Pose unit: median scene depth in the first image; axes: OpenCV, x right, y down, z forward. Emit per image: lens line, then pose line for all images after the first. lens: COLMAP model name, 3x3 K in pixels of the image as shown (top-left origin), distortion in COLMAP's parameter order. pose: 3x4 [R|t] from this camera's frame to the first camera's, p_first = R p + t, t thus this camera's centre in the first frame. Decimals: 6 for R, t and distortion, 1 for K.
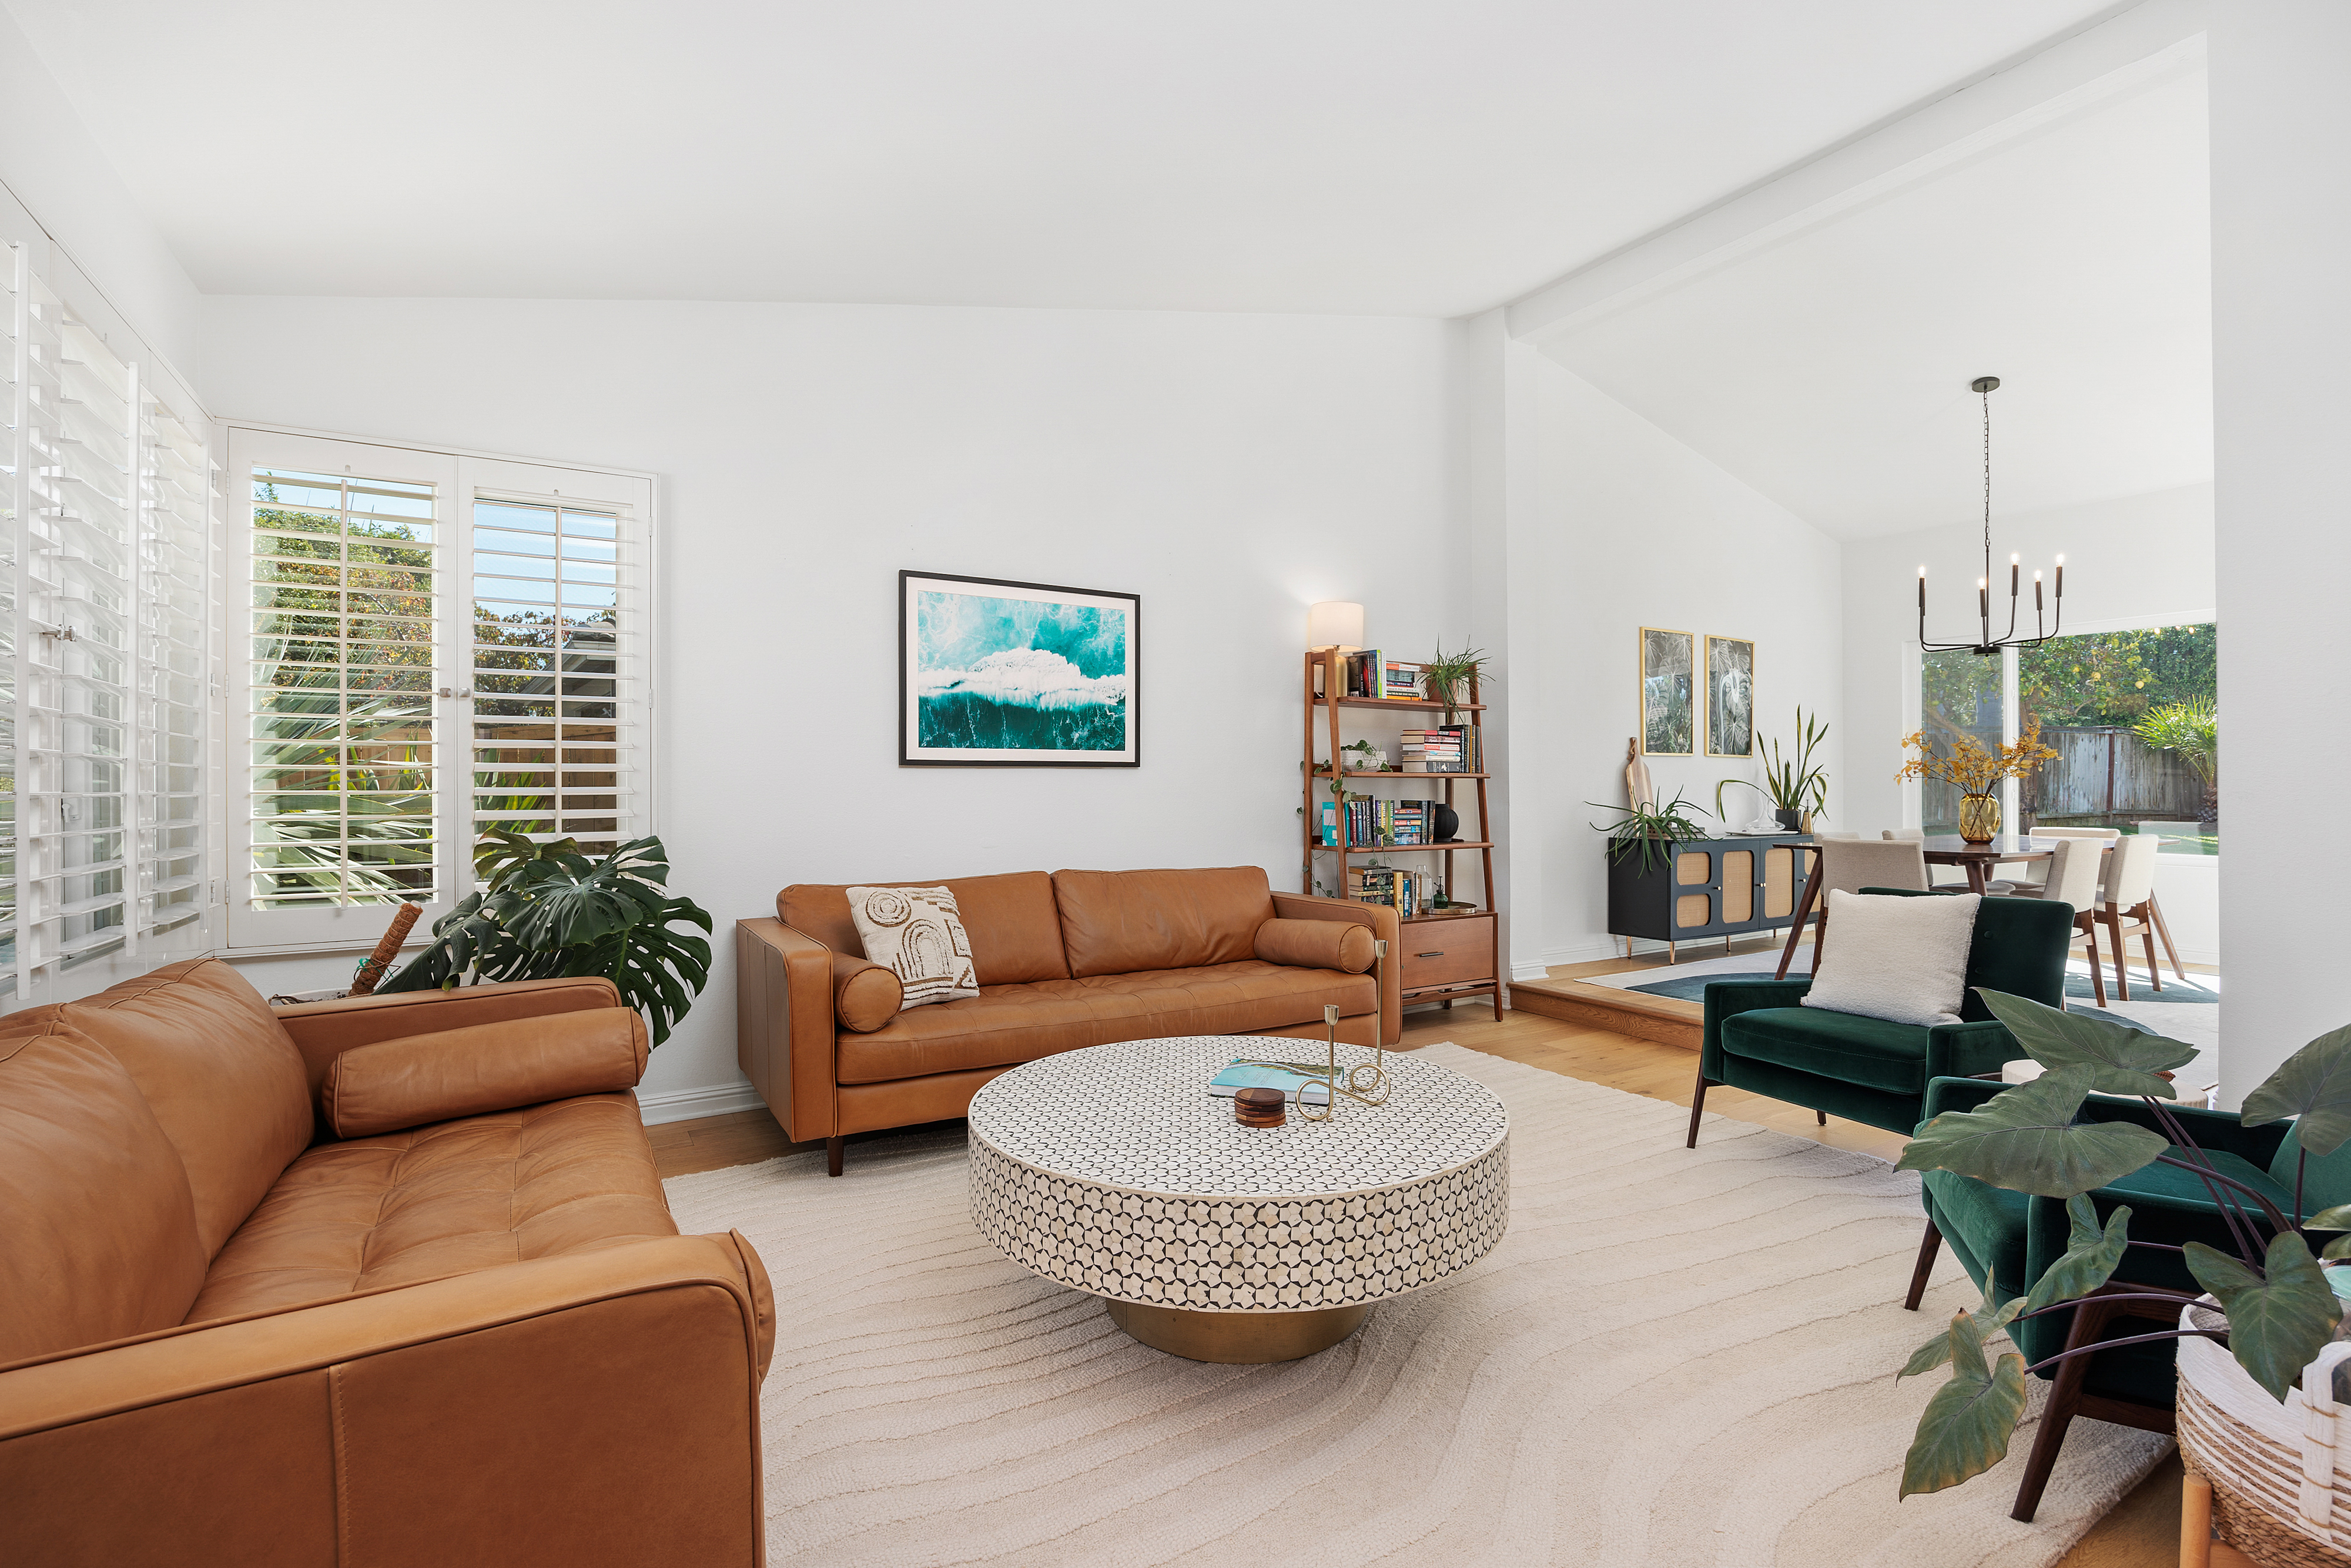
lens RADIAL K [[1064.1, 0, 1171.6], [0, 1064.1, 785.2], [0, 0, 1]] dist [-0.014334, 0.000096]
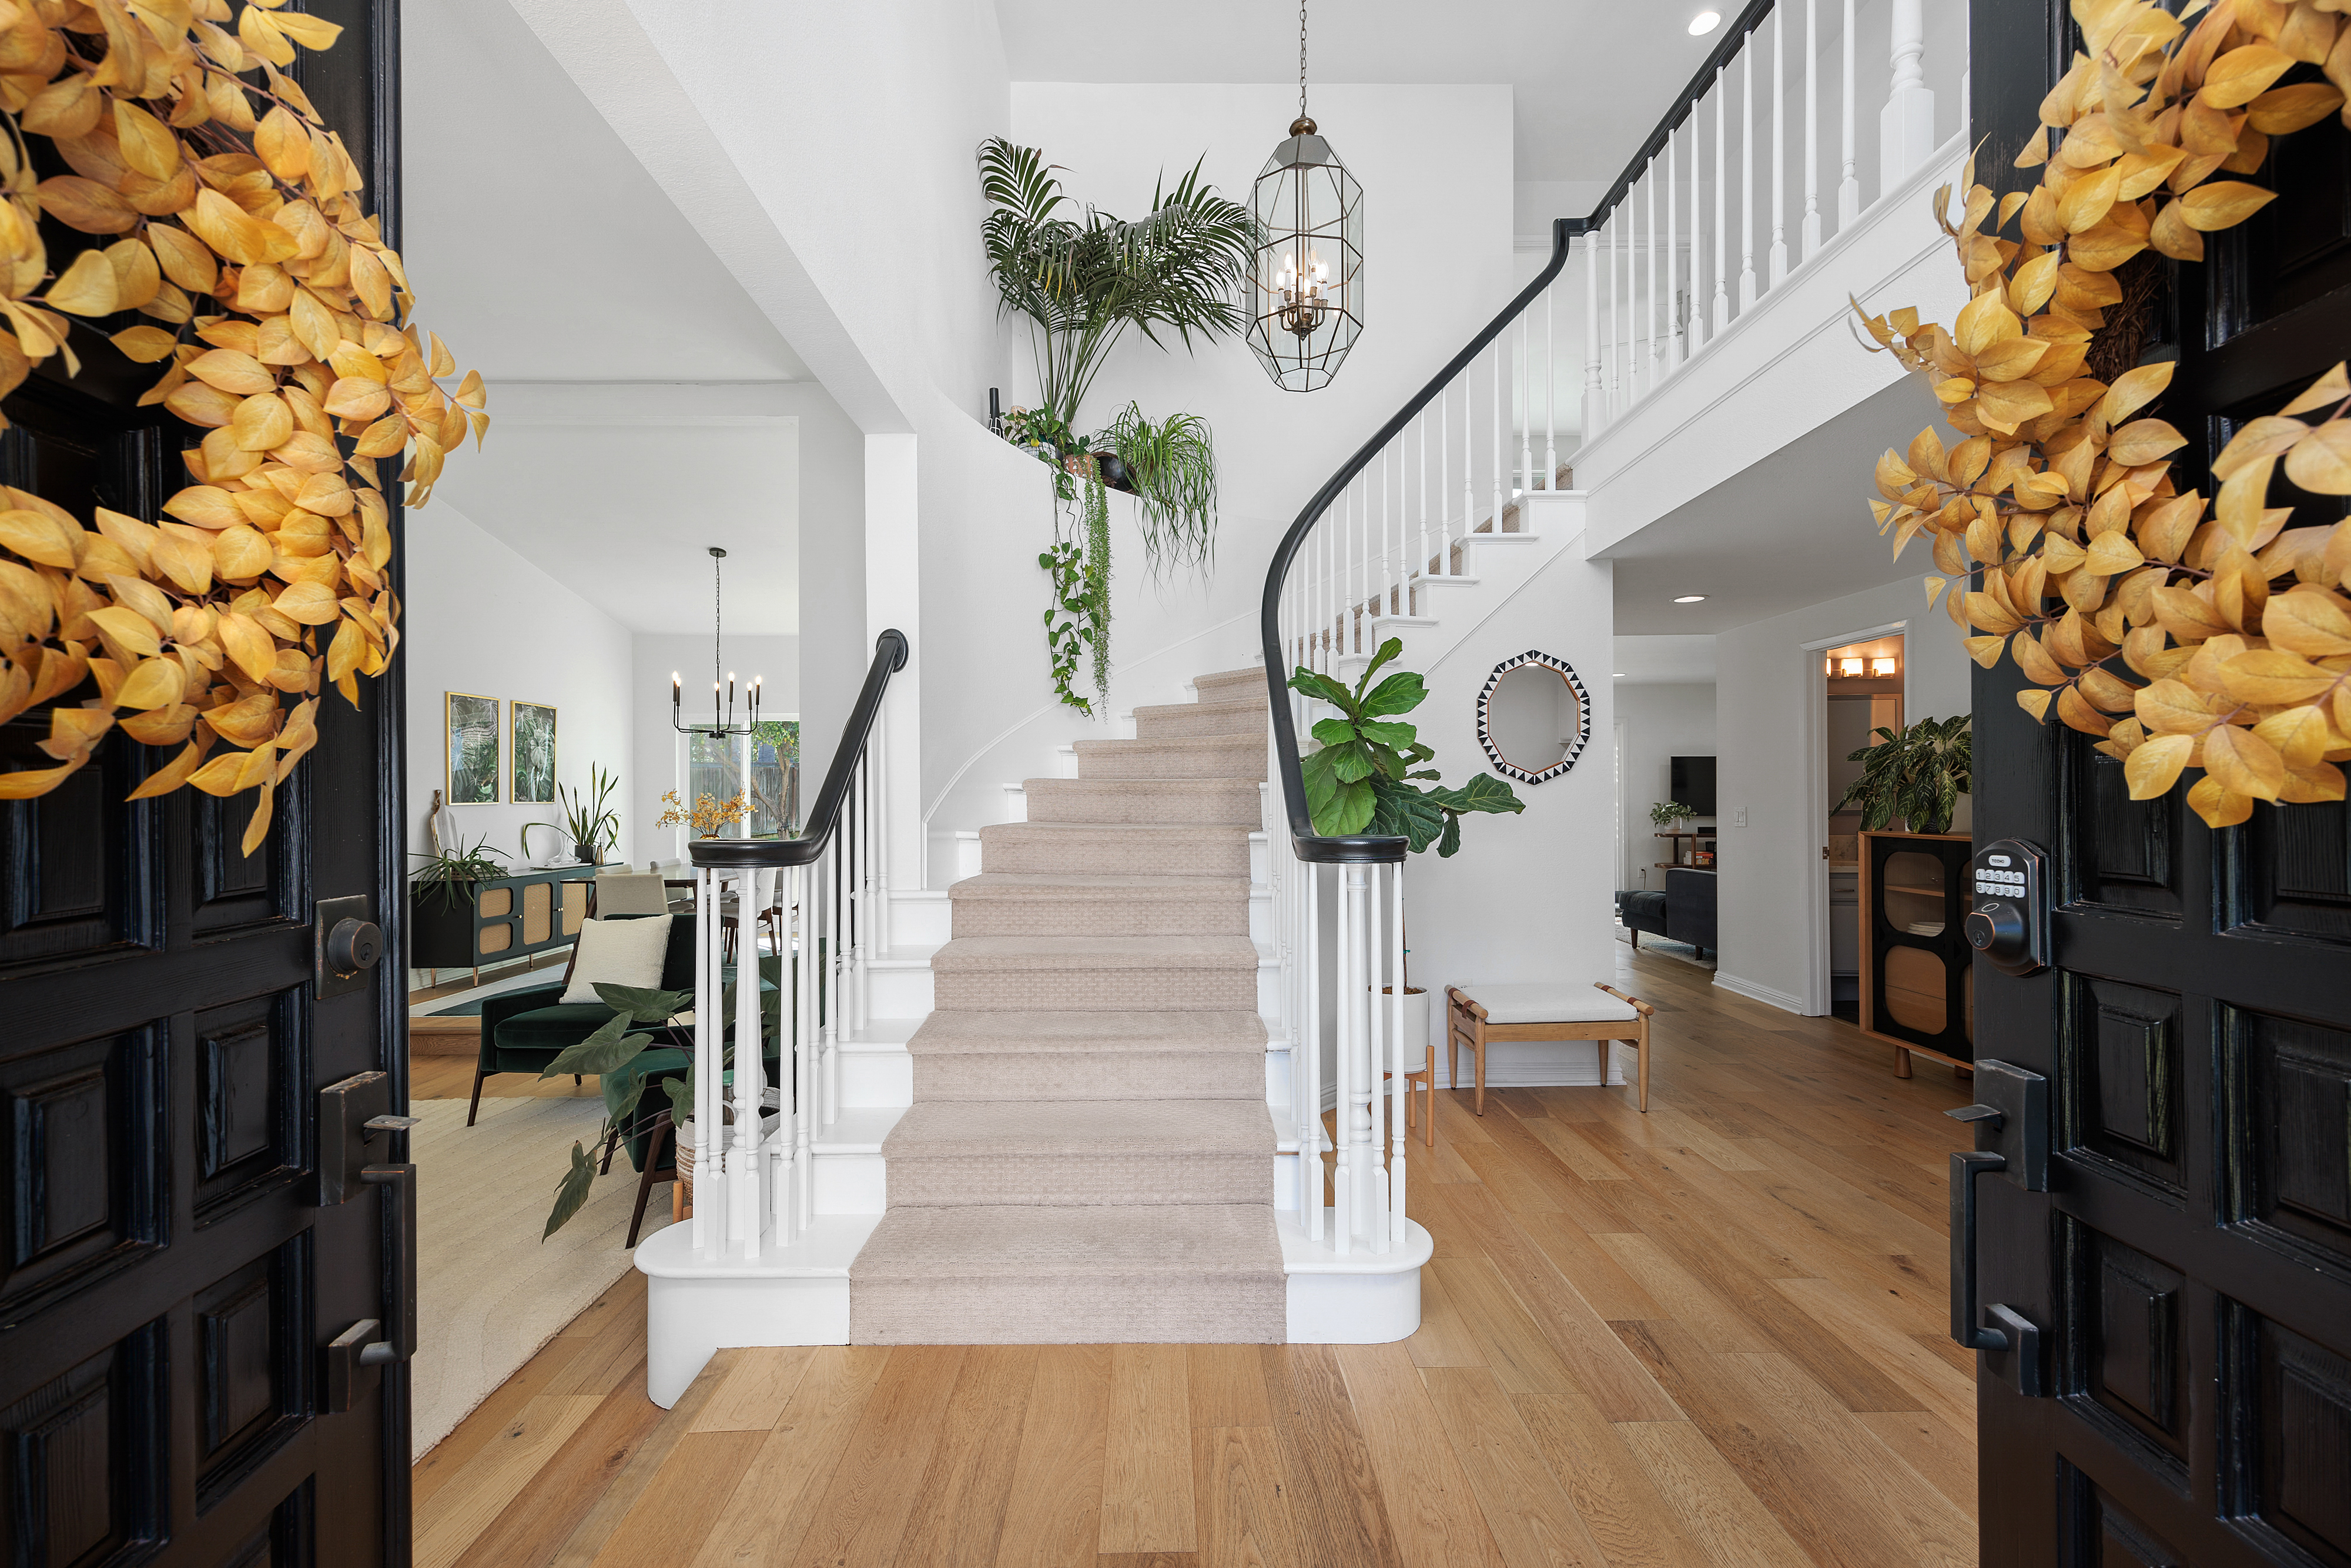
lens RADIAL K [[958.4, 0, 1171.5], [0, 958.4, 791.5], [0, 0, 1]] dist [-0.000267, -0.000032]
pose [[0.499188, 0.001899, 0.866492, -0.057745], [0.007217, 0.999954, -0.006349, -0.032547], [-0.866464, 0.009423, 0.499151, -0.184601]]
